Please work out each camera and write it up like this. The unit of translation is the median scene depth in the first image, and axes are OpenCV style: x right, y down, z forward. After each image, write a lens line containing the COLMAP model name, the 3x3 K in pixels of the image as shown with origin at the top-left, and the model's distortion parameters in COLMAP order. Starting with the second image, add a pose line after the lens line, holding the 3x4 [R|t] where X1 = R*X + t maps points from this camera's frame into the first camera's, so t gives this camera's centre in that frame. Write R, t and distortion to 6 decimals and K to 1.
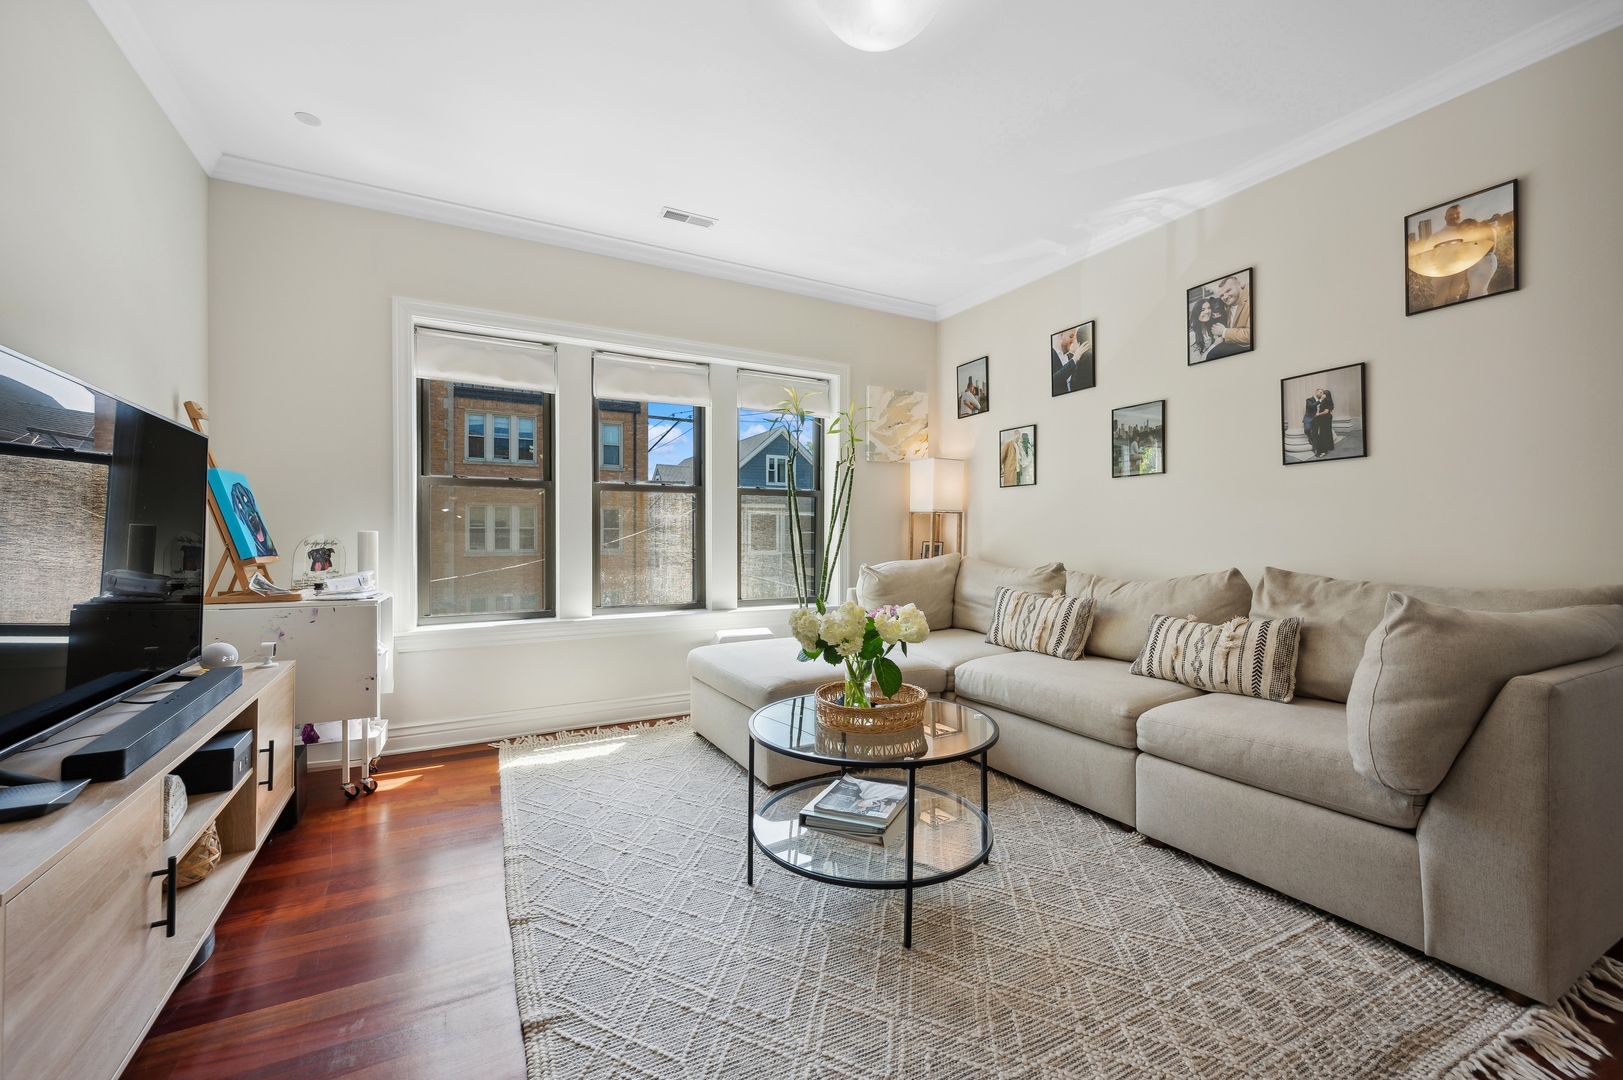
lens RADIAL K [[648.2, 0, 806.5], [0, 648.2, 537.9], [0, 0, 1]] dist [-0.000540, 0.000161]
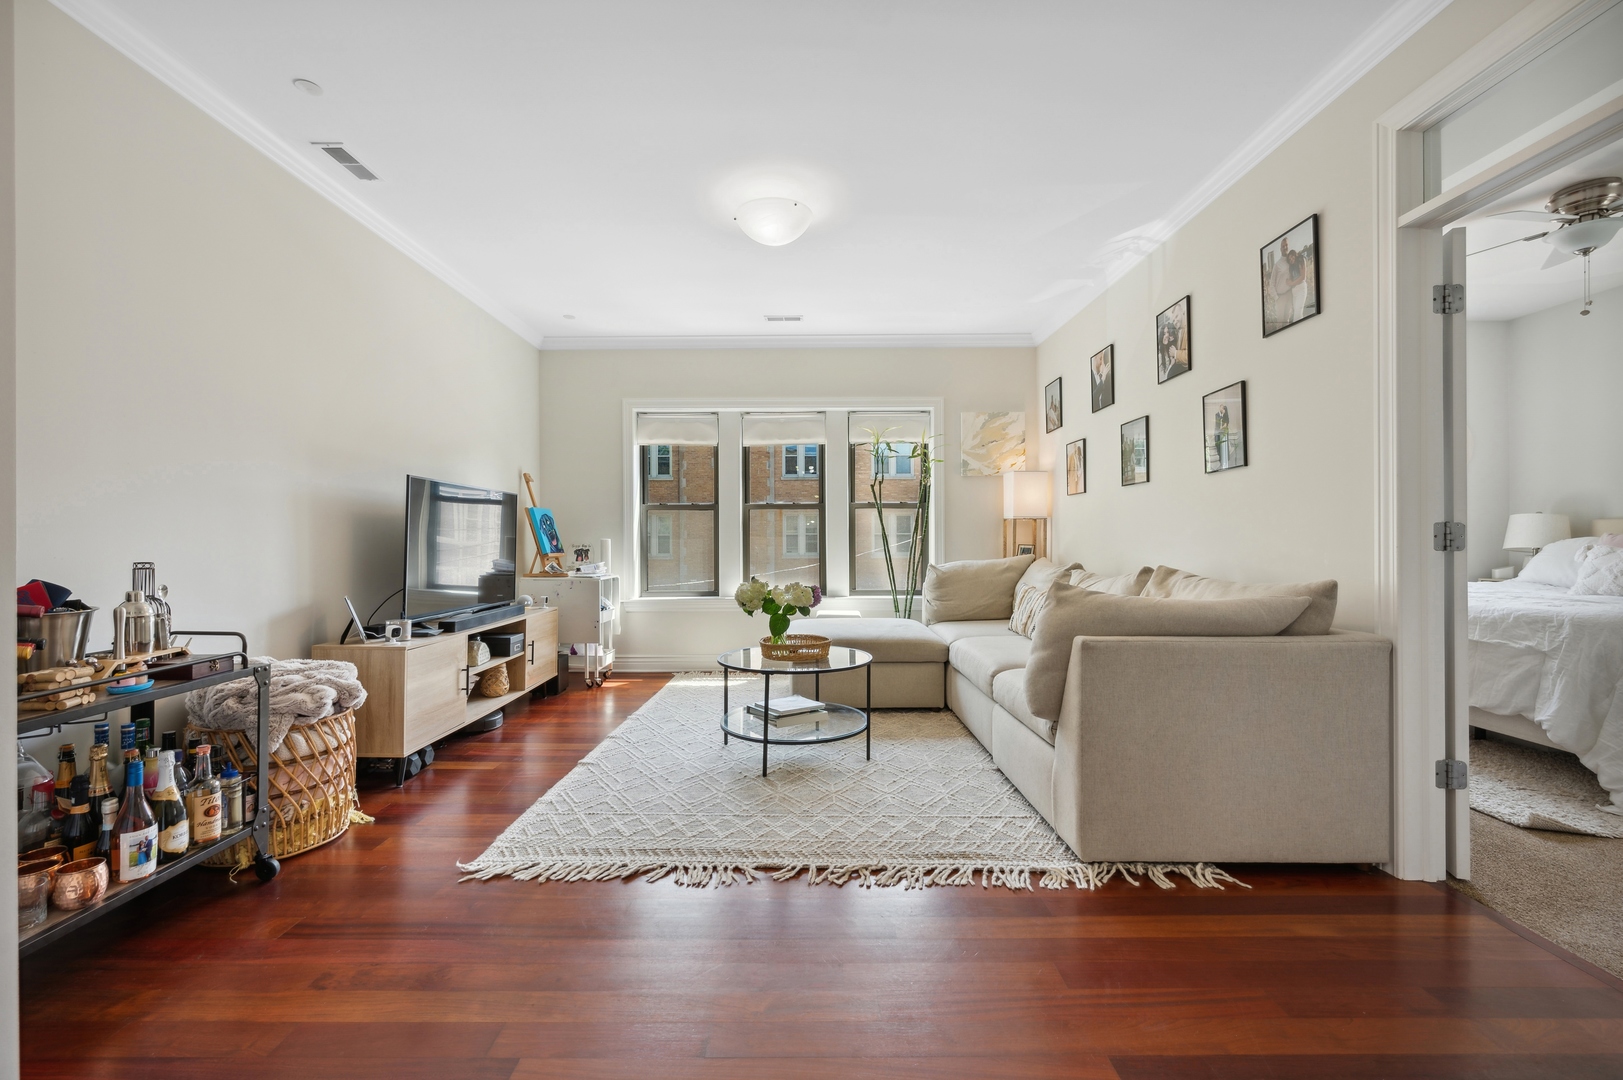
lens RADIAL K [[658.8, 0, 800.5], [0, 658.8, 538.2], [0, 0, 1]] dist [-0.001189, -0.000180]
pose [[0.876354, -0.006723, -0.481621, 0.611991], [0.003913, 0.999969, -0.006838, 0.001327], [0.481652, 0.004108, 0.876353, -0.284041]]
